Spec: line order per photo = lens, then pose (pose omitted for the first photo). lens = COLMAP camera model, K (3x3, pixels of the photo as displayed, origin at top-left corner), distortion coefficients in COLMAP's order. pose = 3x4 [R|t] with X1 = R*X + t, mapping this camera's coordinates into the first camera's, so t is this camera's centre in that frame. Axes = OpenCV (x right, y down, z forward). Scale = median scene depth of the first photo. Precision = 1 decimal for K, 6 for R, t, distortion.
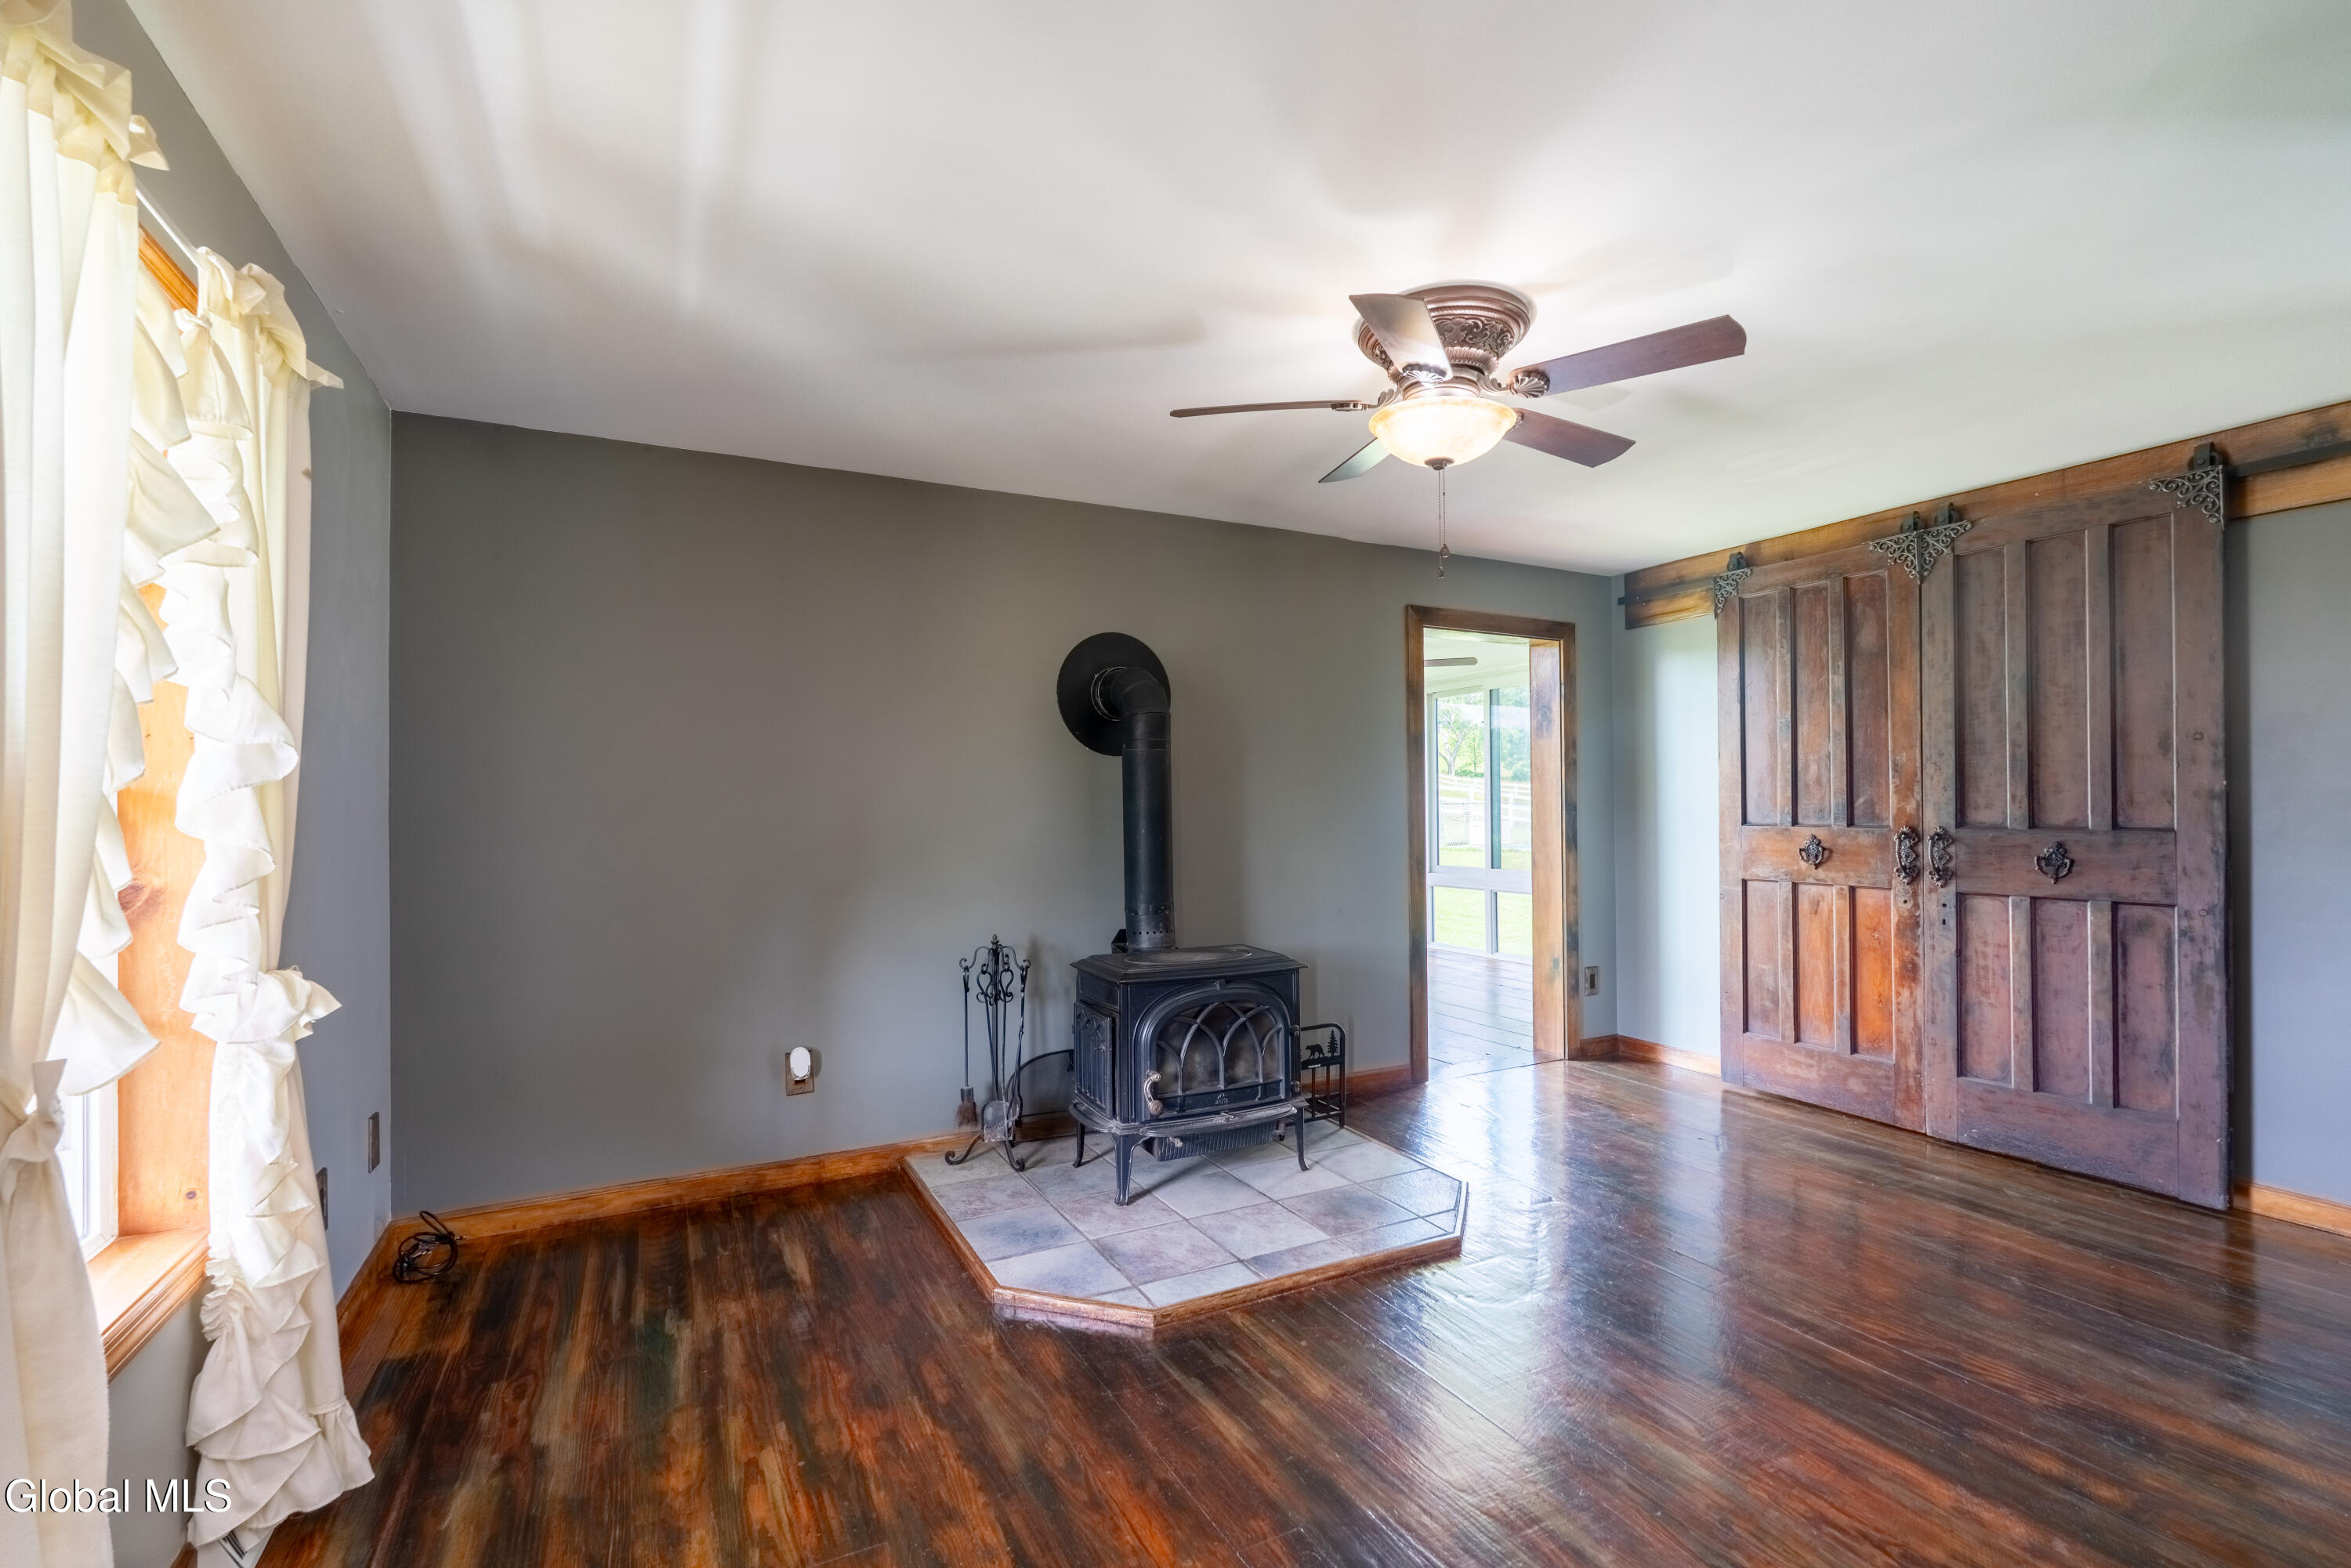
lens RADIAL K [[1018.7, 0, 1151.7], [0, 1018.7, 799.9], [0, 0, 1]] dist [0.000579, 0.000283]
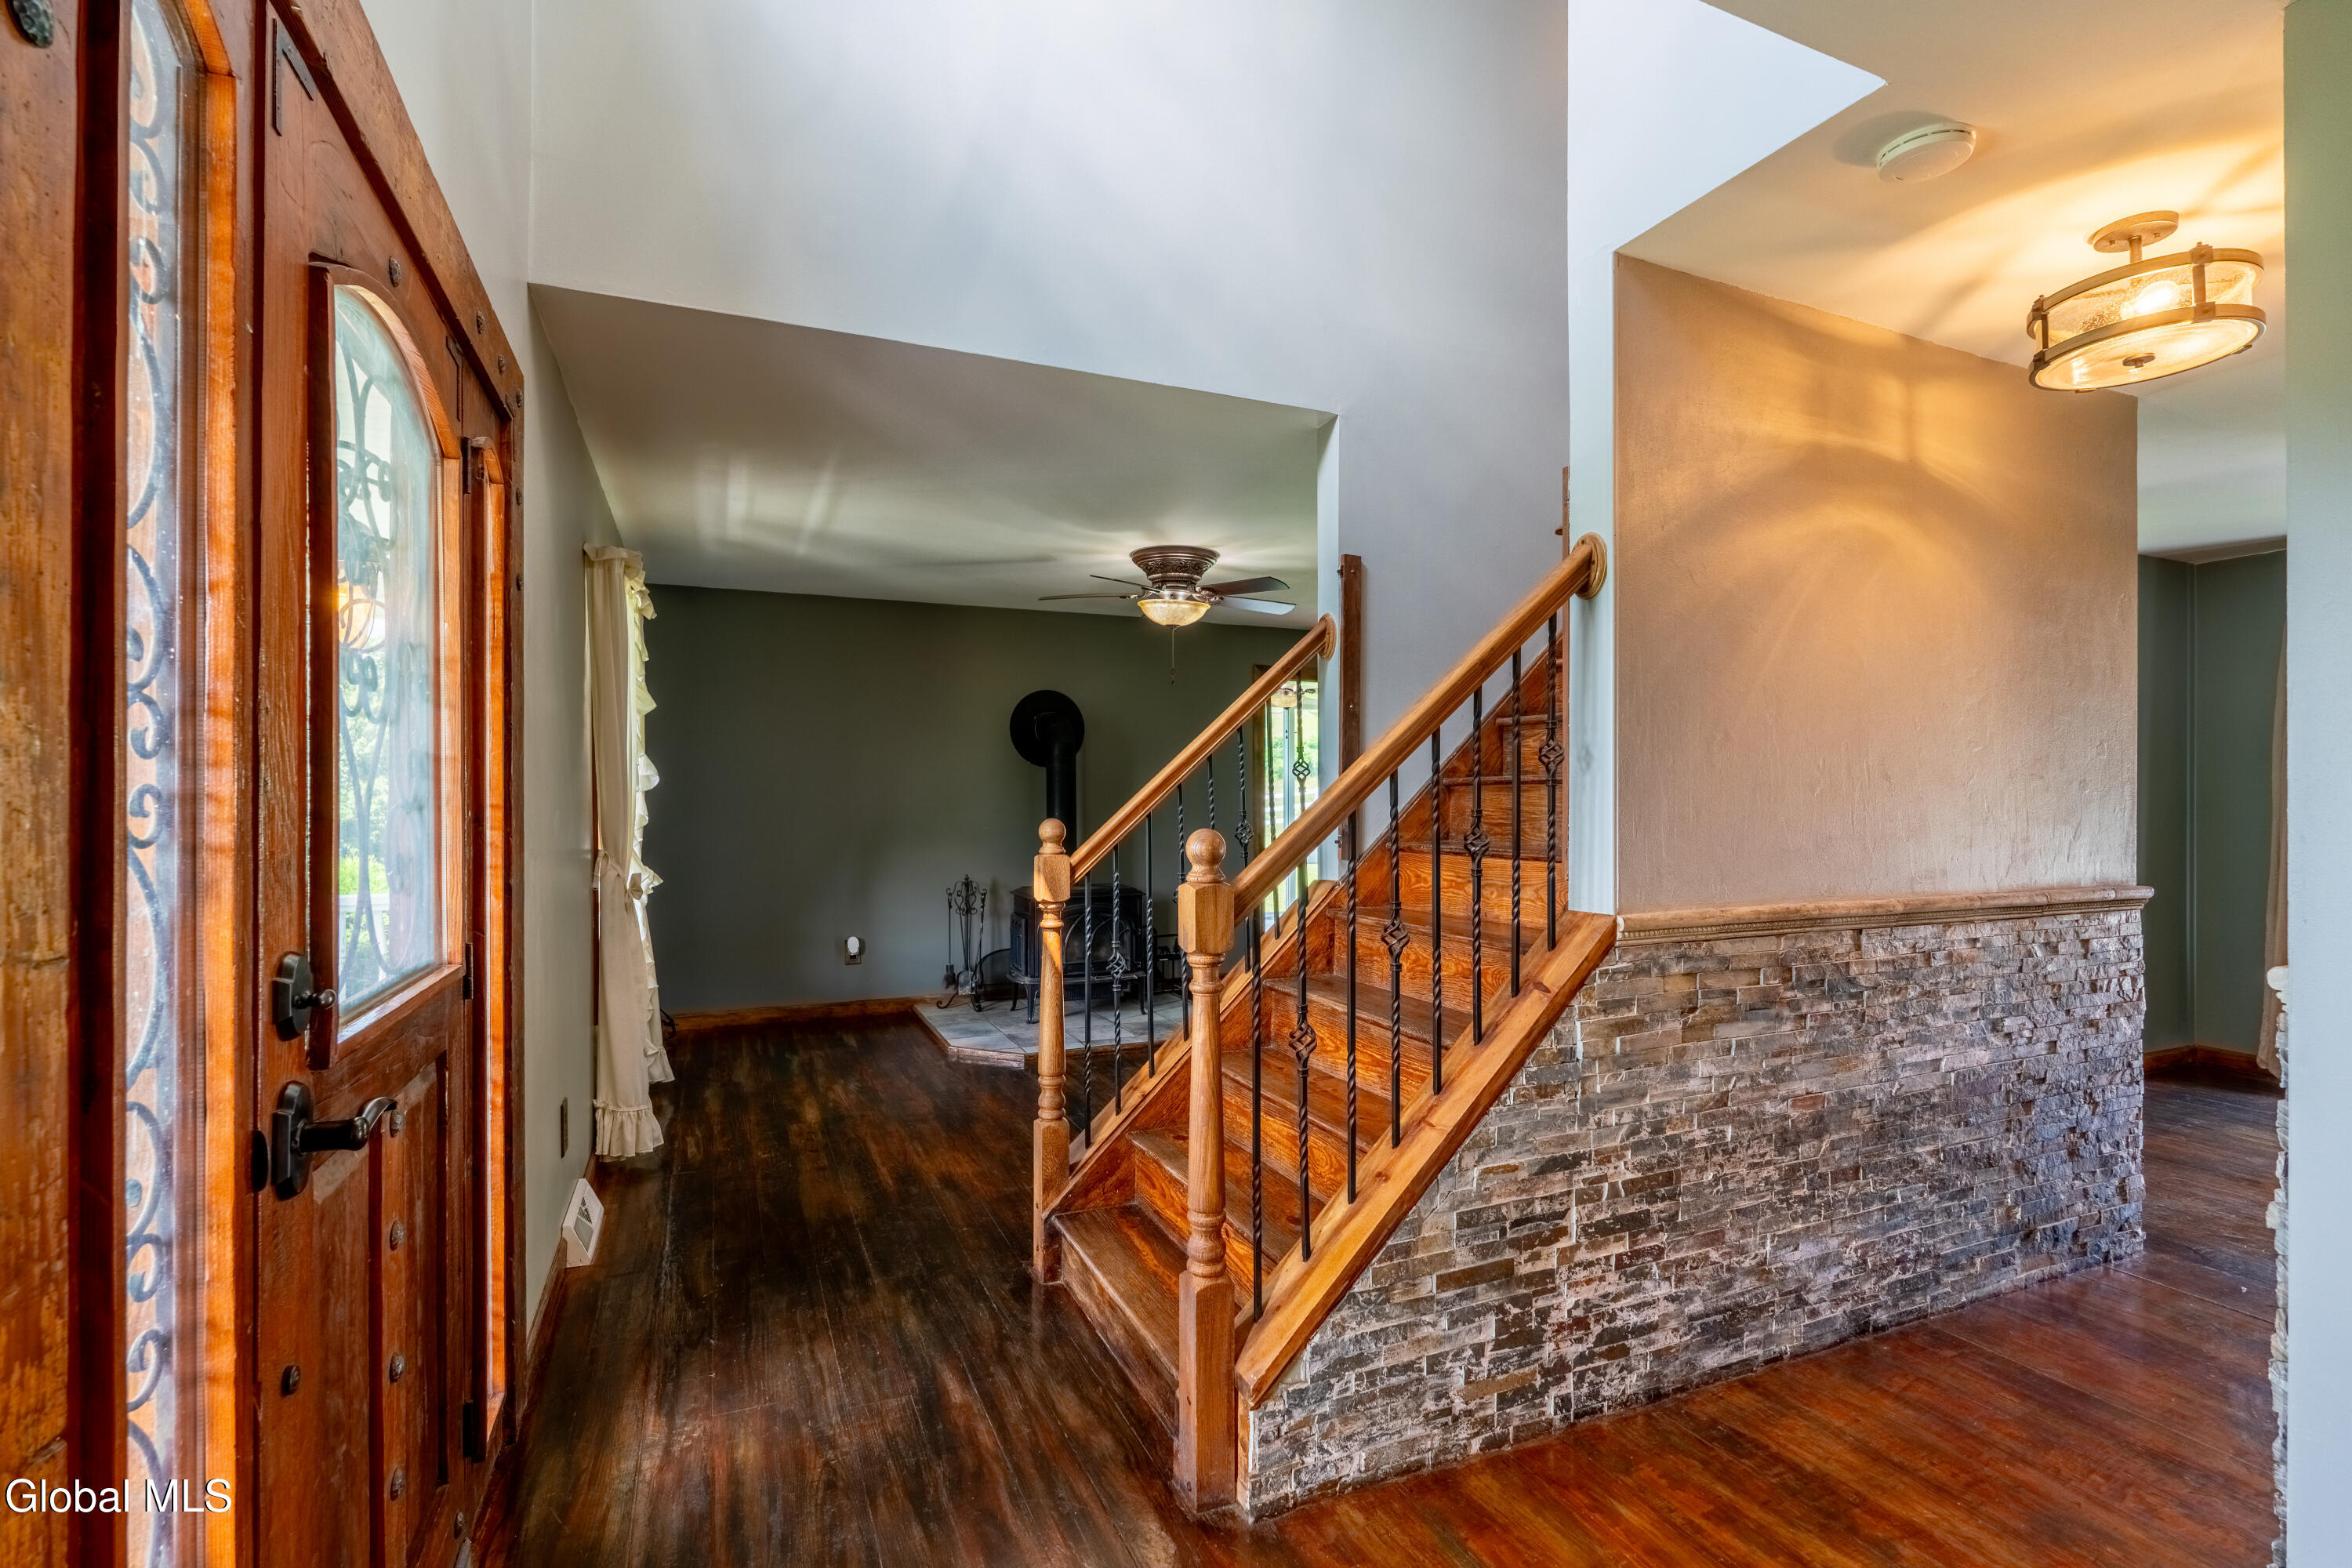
lens RADIAL K [[1054.3, 0, 1164.8], [0, 1054.3, 794.8], [0, 0, 1]] dist [-0.003975, 0.000169]
pose [[0.998502, 0.009304, -0.053912, 0.284132], [-0.008770, 0.999910, 0.010137, -0.021487], [0.054002, -0.009649, 0.998494, -0.774626]]
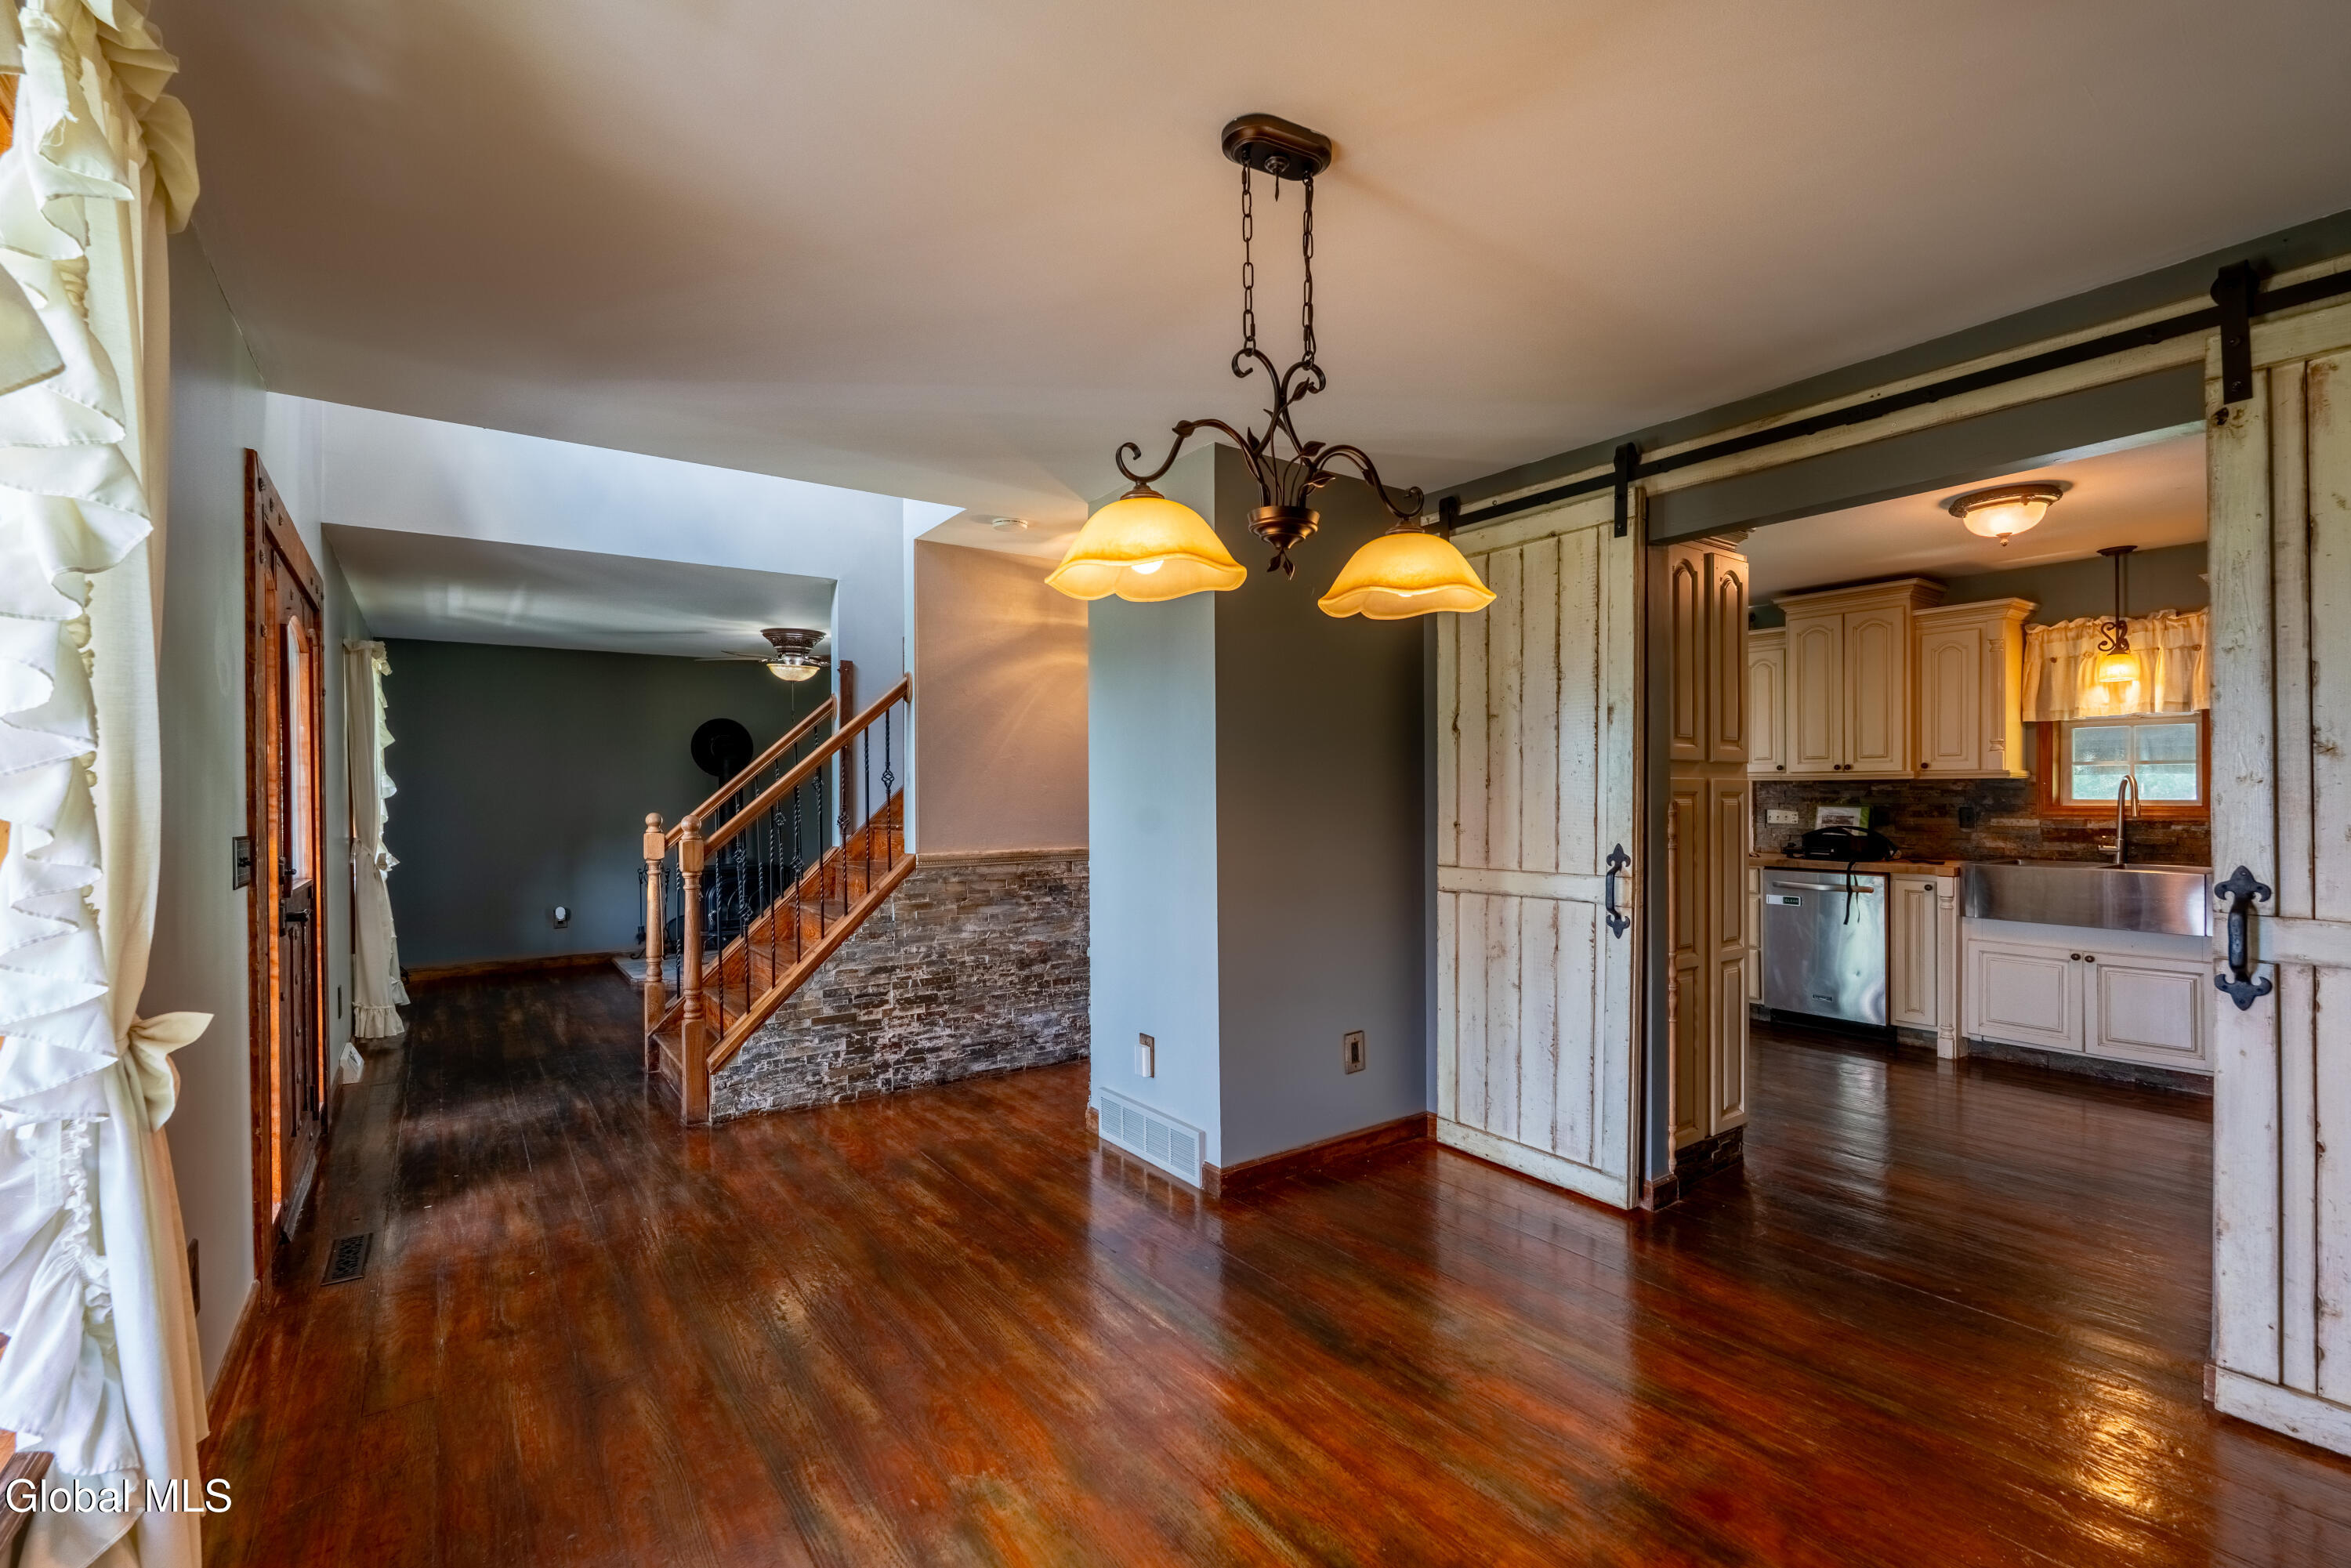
lens RADIAL K [[1025.8, 0, 1167.4], [0, 1025.8, 794.7], [0, 0, 1]] dist [-0.007569, 0.000590]
pose [[0.987489, 0.000487, 0.157690, 0.648220], [-0.002188, 0.999941, 0.010611, -0.035655], [-0.157675, -0.010823, 0.987432, -1.501504]]
